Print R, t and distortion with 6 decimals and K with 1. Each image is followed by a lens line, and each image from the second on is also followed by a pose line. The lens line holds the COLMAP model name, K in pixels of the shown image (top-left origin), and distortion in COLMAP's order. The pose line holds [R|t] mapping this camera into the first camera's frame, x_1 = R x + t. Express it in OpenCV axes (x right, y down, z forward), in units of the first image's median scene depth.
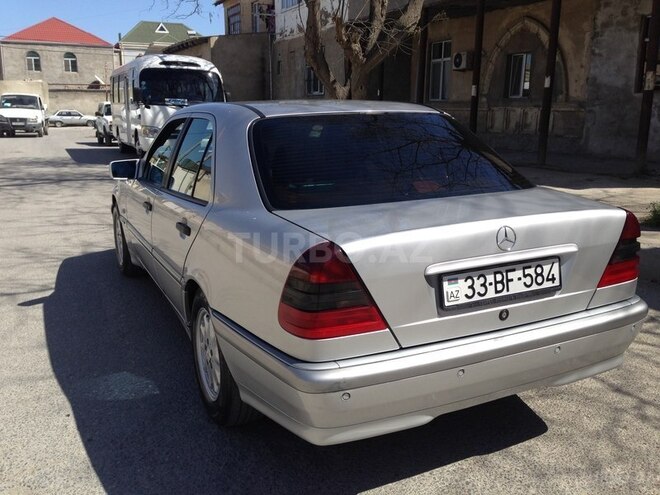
lens RADIAL K [[622.8, 0, 330.0], [0, 622.8, 247.5], [0, 0, 1]] dist [0.147973, -0.283360]
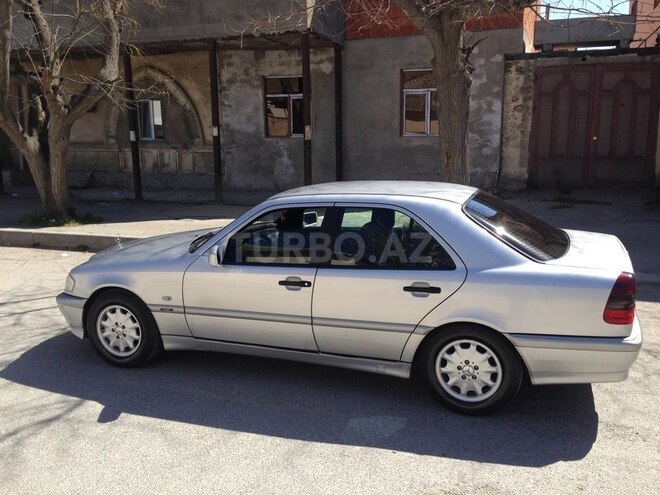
lens RADIAL K [[622.8, 0, 330.0], [0, 622.8, 247.5], [0, 0, 1]] dist [0.147973, -0.283360]
pose [[0.705590, -0.146091, 0.693397, -0.313018], [0.170831, 0.984726, 0.033636, -0.047547], [-0.687720, 0.094720, 0.719770, 0.036347]]
